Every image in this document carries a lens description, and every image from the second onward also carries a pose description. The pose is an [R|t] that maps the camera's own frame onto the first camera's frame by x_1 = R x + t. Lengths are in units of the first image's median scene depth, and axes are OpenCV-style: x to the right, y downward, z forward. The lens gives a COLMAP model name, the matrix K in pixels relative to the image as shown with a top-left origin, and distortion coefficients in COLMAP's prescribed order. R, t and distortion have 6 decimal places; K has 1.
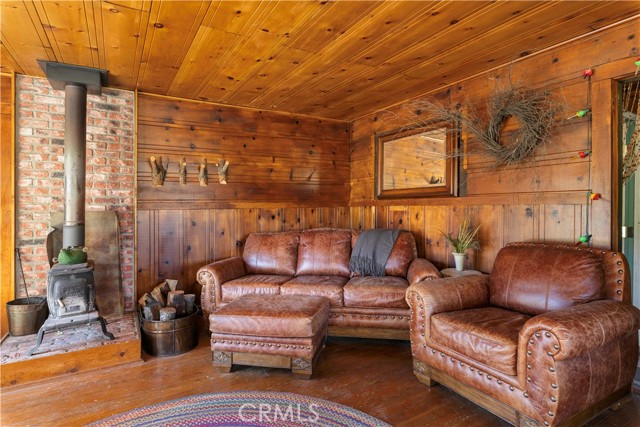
lens RADIAL K [[343.0, 0, 320.7], [0, 343.0, 209.1], [0, 0, 1]] dist [-0.001170, -0.002212]
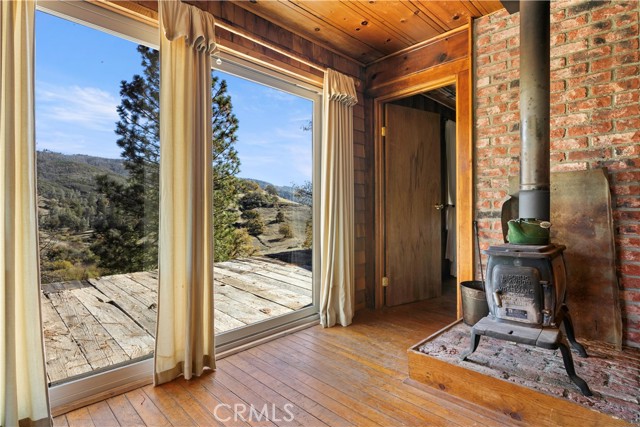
lens RADIAL K [[327.0, 0, 323.0], [0, 327.0, 202.3], [0, 0, 1]] dist [-0.001219, 0.000411]
pose [[0.255142, -0.018208, -0.966732, -0.191537], [-0.003649, 0.999797, -0.019794, 0.083633], [0.966897, 0.008578, 0.255024, 0.416403]]
